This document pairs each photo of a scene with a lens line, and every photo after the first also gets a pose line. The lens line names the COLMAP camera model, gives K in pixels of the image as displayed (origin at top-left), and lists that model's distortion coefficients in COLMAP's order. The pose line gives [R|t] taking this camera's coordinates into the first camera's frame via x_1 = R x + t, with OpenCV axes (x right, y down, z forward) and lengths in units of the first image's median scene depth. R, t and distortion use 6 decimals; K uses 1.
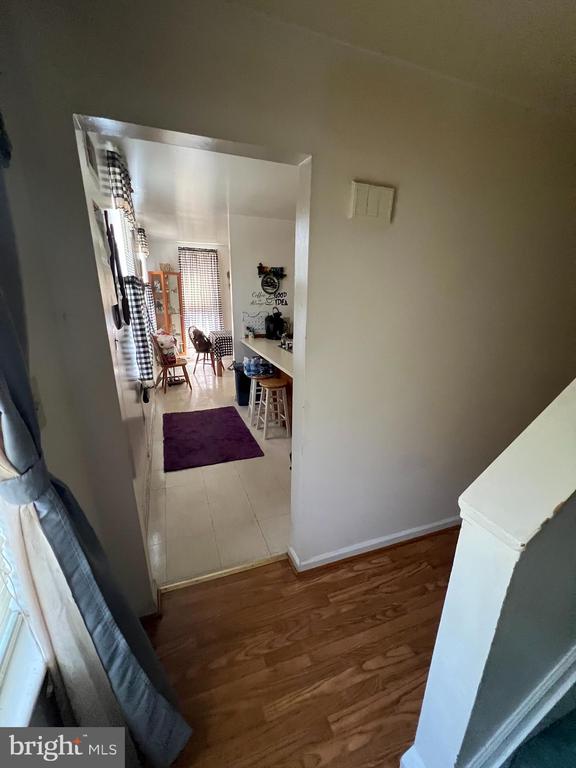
lens RADIAL K [[309.3, 0, 286.3], [0, 309.3, 384.1], [0, 0, 1]] dist [-0.003823, -0.000169]
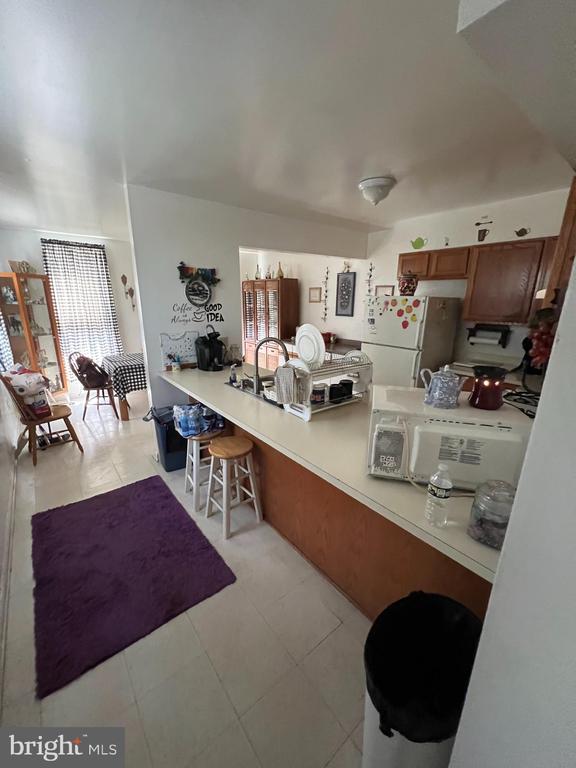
lens RADIAL K [[309.3, 0, 286.3], [0, 309.3, 383.6], [0, 0, 1]] dist [-0.003823, -0.000169]
pose [[0.951220, -0.087983, 0.295700, -0.085722], [0.094250, 0.995524, -0.006981, -0.091241], [-0.293763, 0.034510, 0.955255, 0.271949]]
